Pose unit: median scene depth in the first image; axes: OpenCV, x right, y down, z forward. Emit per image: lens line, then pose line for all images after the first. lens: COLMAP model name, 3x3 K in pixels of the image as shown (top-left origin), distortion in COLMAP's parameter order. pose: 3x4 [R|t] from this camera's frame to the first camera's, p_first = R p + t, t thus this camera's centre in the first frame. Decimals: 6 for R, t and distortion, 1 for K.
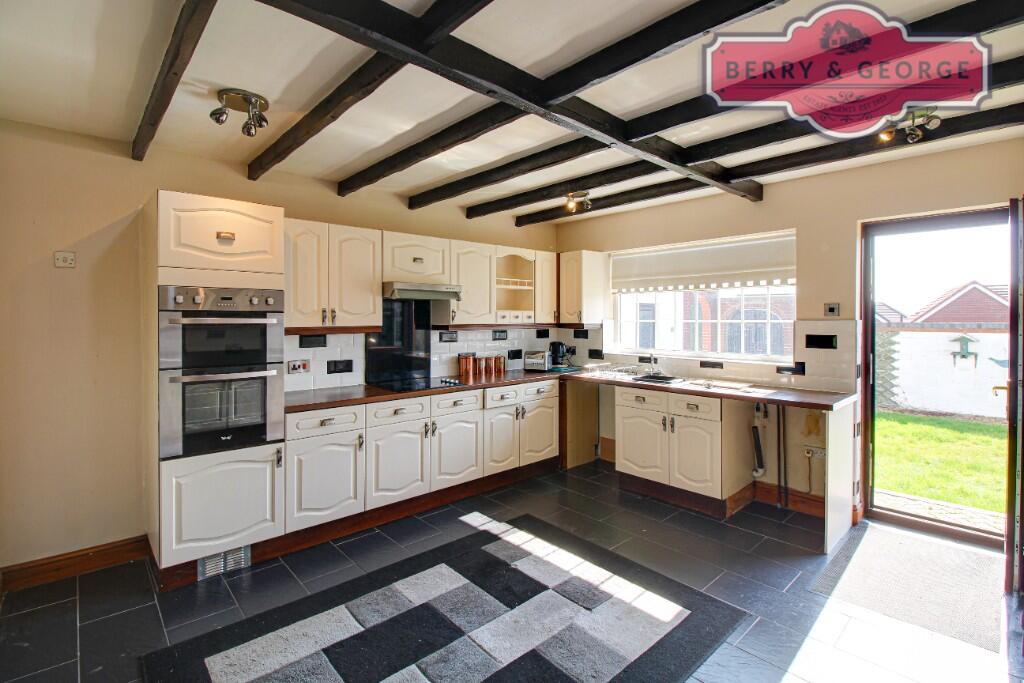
lens RADIAL K [[478.4, 0, 521.7], [0, 478.4, 322.2], [0, 0, 1]] dist [-0.002635, -0.000292]
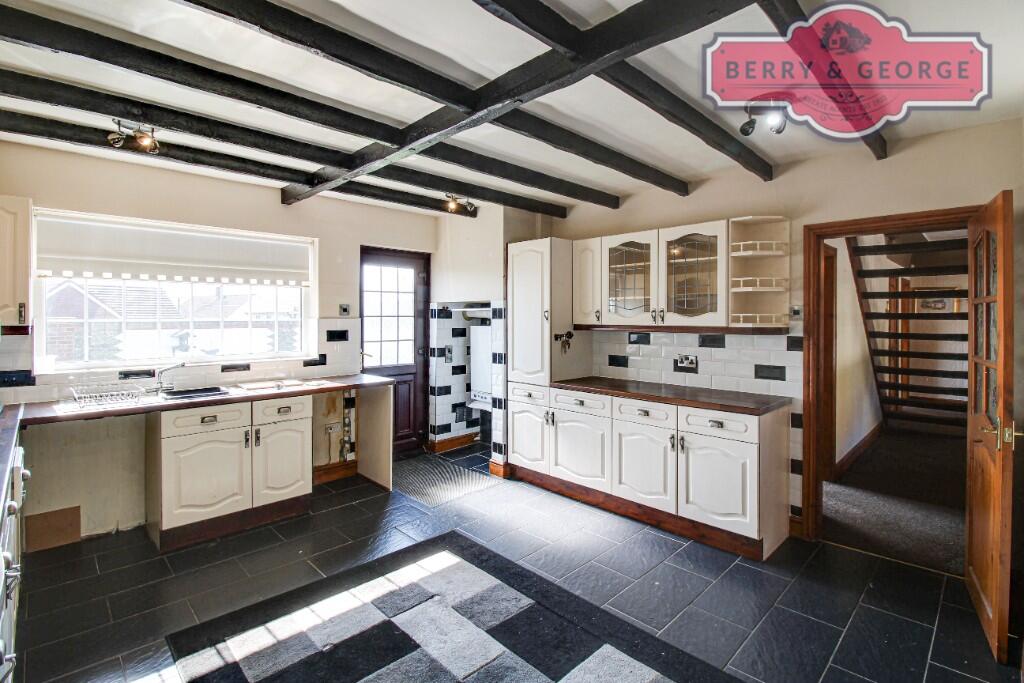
lens RADIAL K [[478.4, 0, 520.3], [0, 478.4, 317.2], [0, 0, 1]] dist [-0.002635, -0.000292]
pose [[-0.038423, 0.000014, 0.999262, -0.606010], [0.006906, 0.999976, 0.000251, -0.004095], [-0.999238, 0.006910, -0.038423, 0.563628]]
